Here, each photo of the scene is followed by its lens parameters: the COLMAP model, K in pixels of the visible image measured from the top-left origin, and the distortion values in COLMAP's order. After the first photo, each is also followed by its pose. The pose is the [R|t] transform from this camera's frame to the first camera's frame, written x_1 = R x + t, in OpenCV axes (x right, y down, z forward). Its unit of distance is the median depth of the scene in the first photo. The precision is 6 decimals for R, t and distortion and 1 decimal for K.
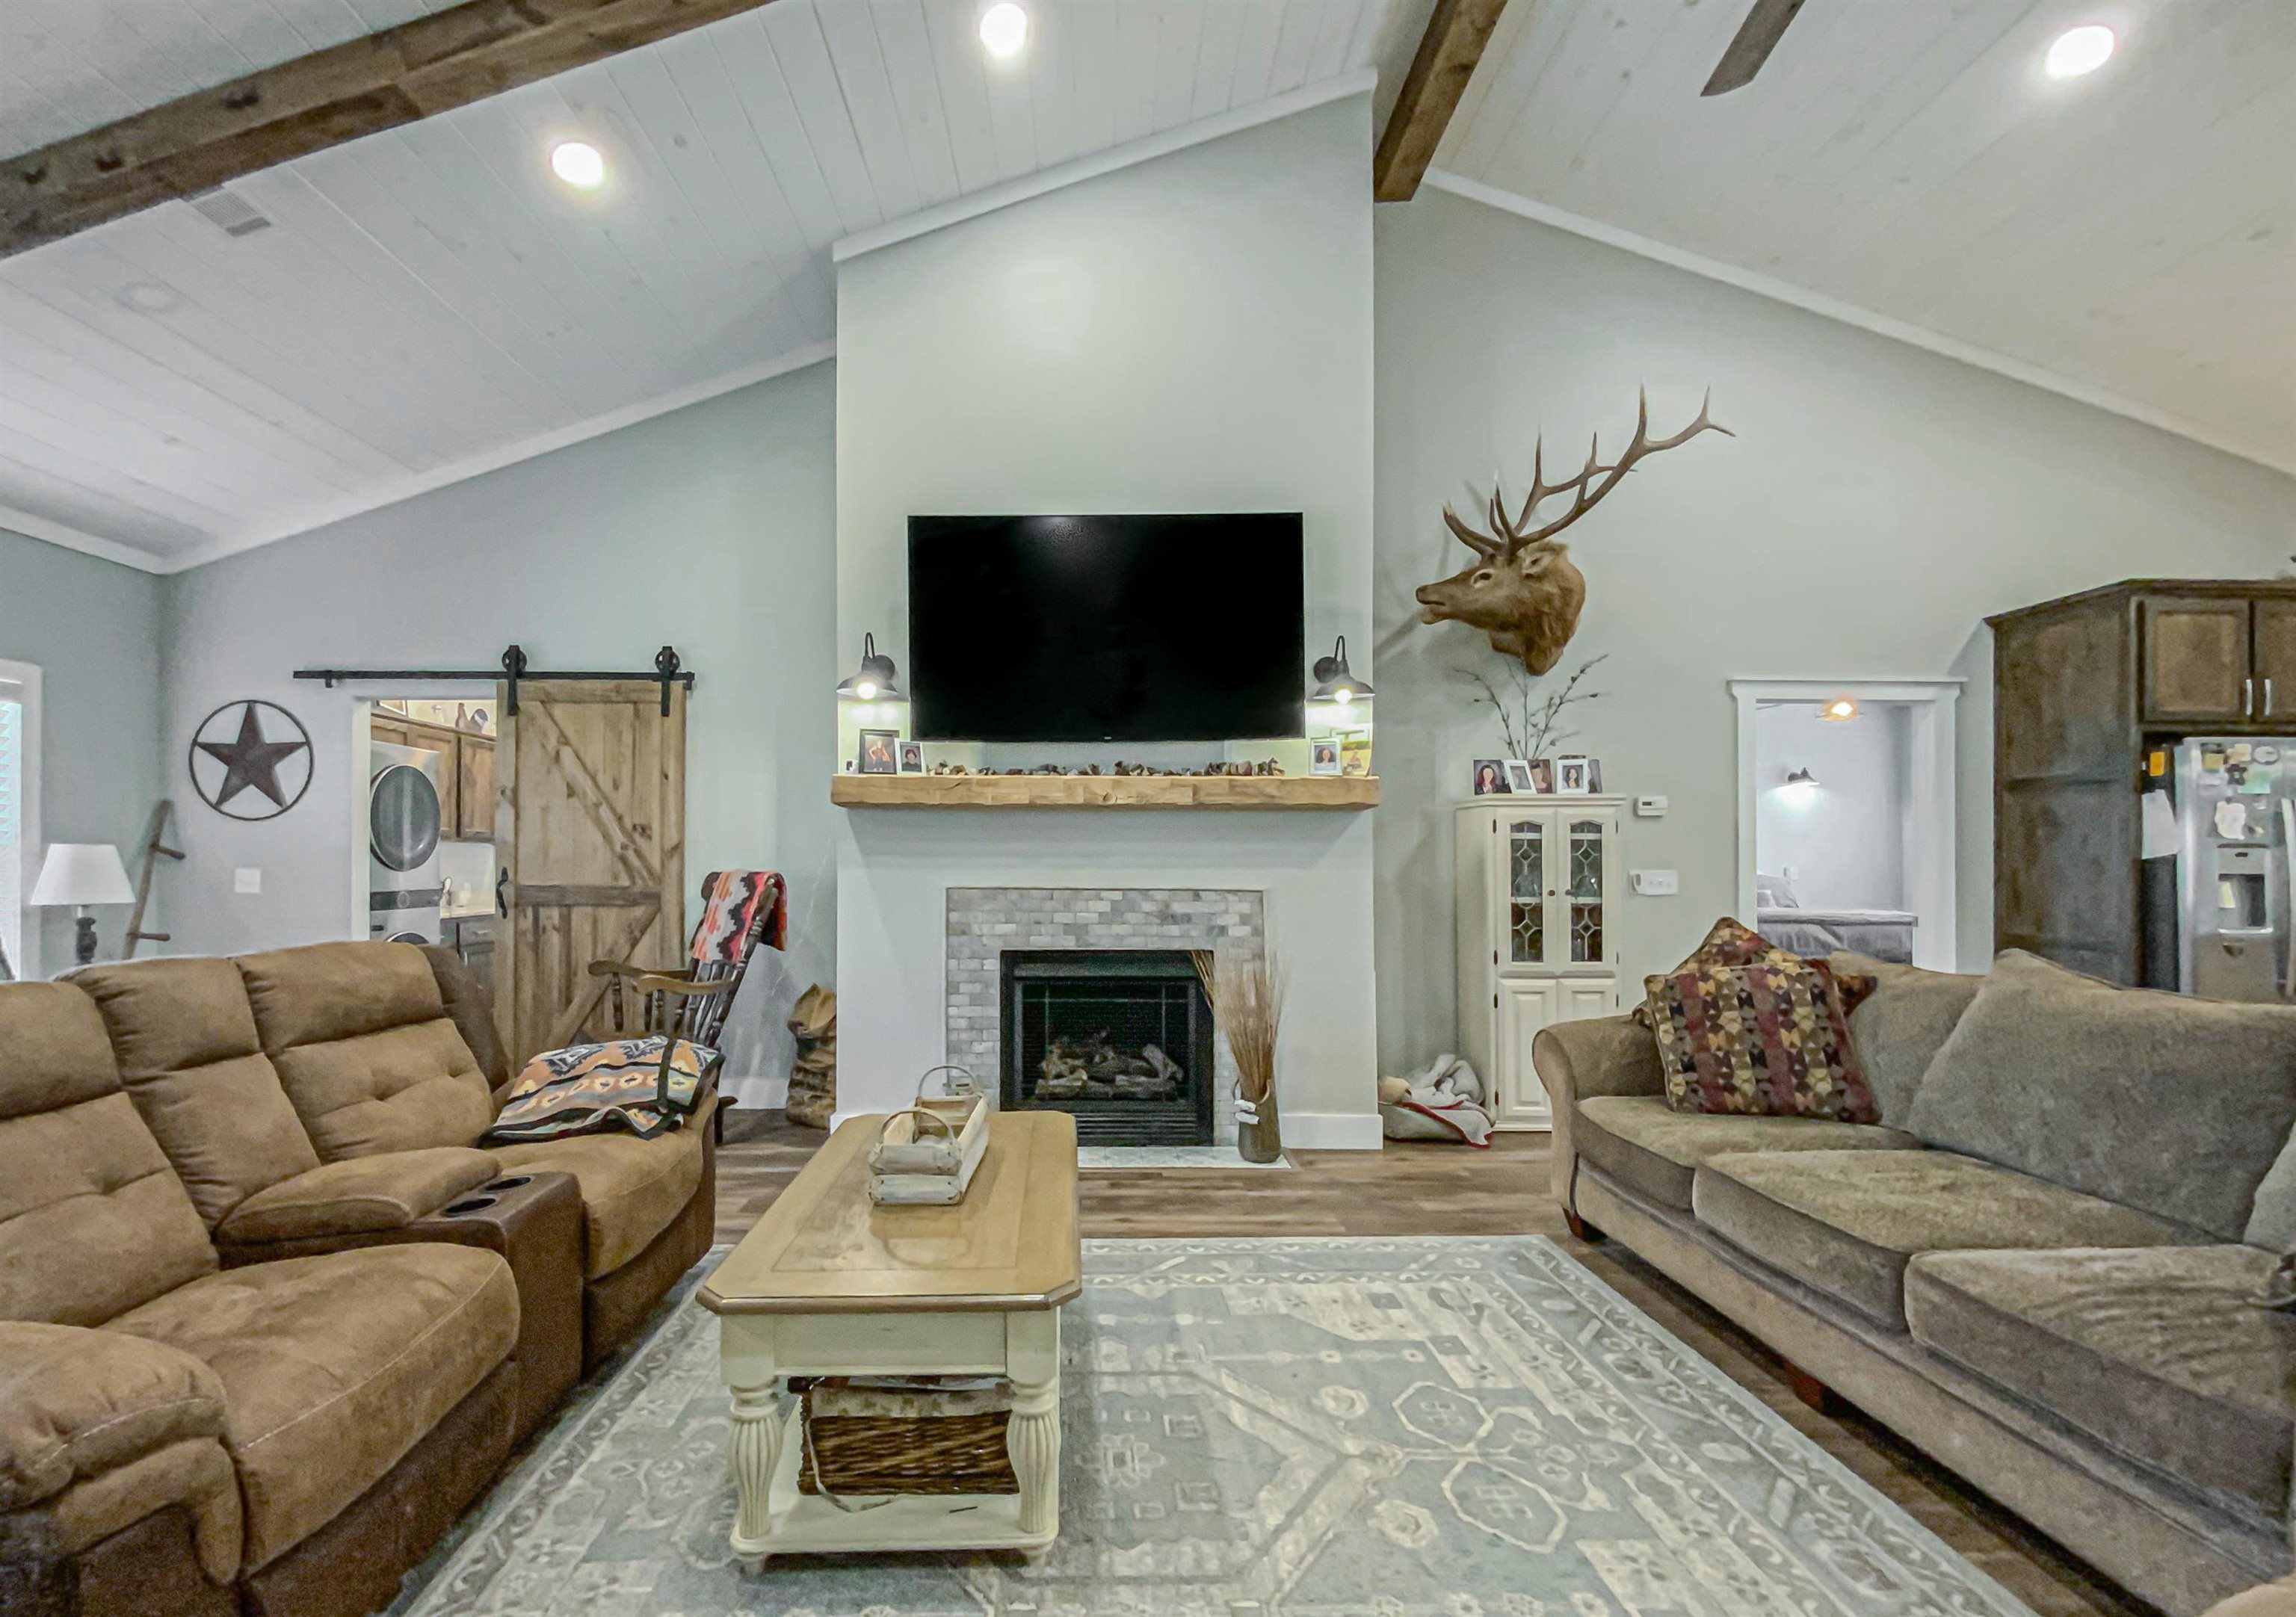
lens RADIAL K [[1071.0, 0, 1073.7], [0, 1071.0, 876.1], [0, 0, 1]] dist [0.000125, -0.000328]
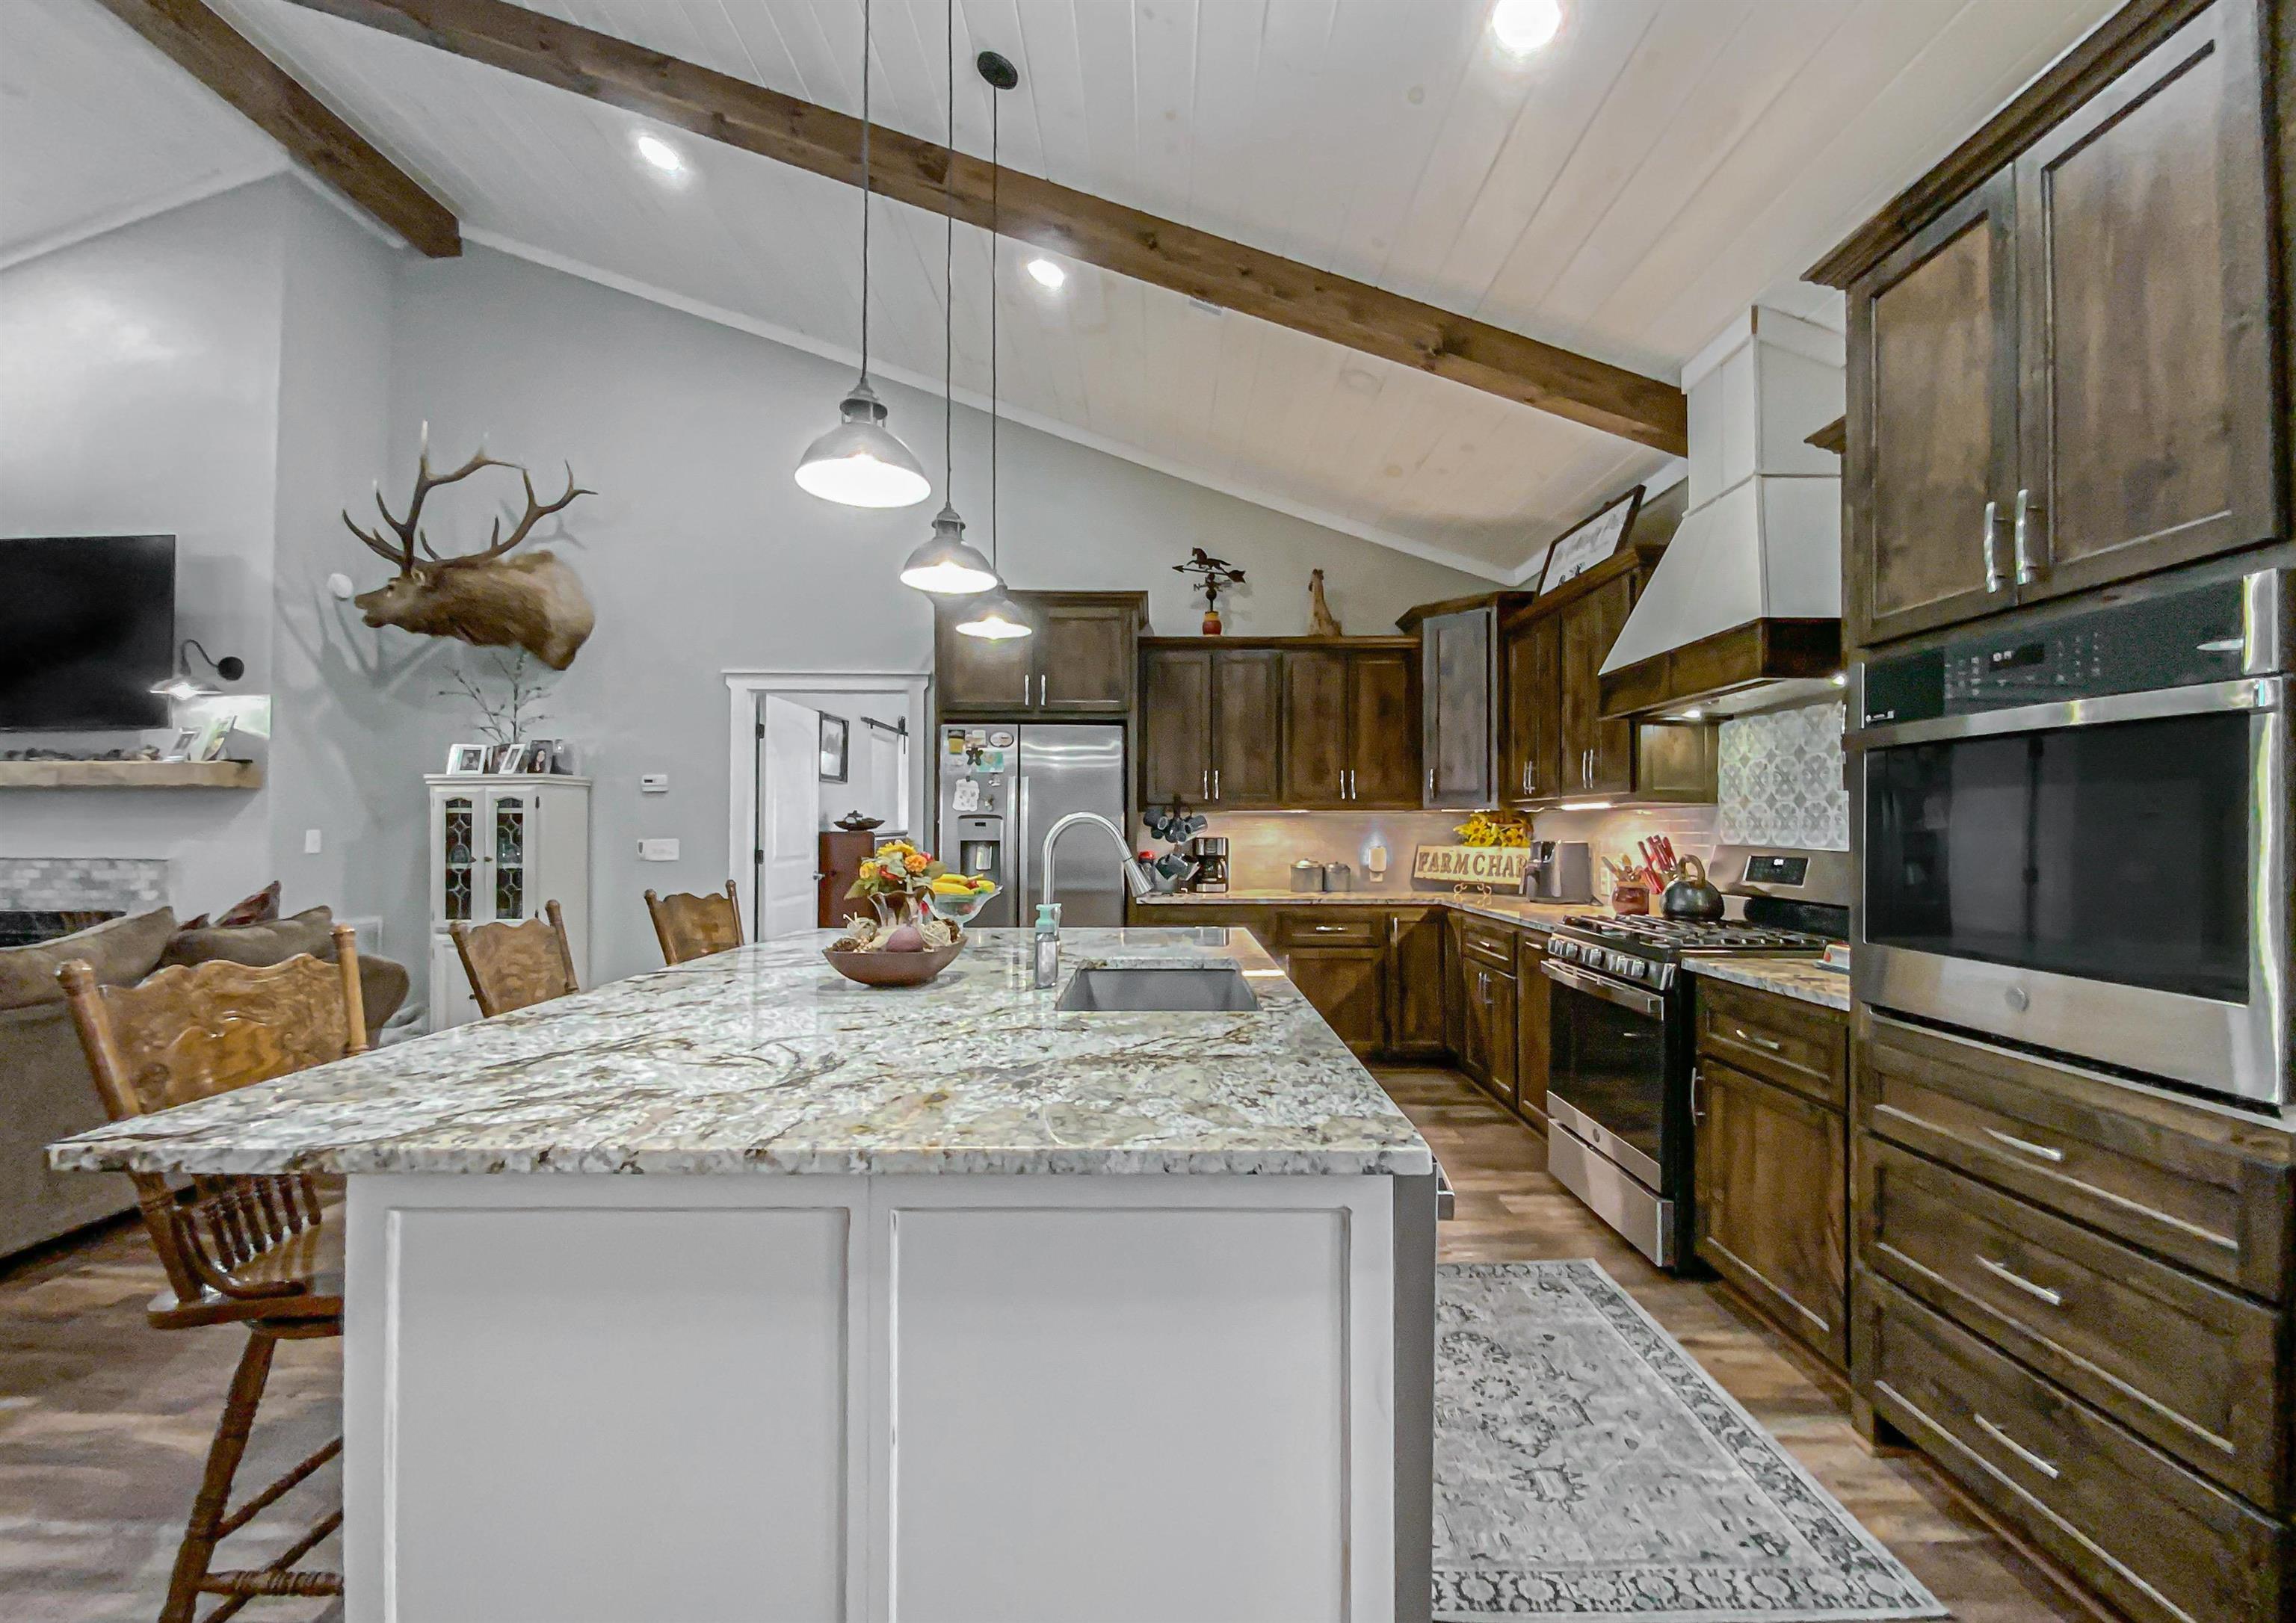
lens RADIAL K [[952.4, 0, 1150.6], [0, 952.4, 815.6], [0, 0, 1]] dist [0.004202, -0.000409]
pose [[0.999983, -0.004563, -0.003612, 1.173199], [0.004509, 0.999881, -0.014757, -0.013508], [0.003679, 0.014741, 0.999885, -0.026486]]
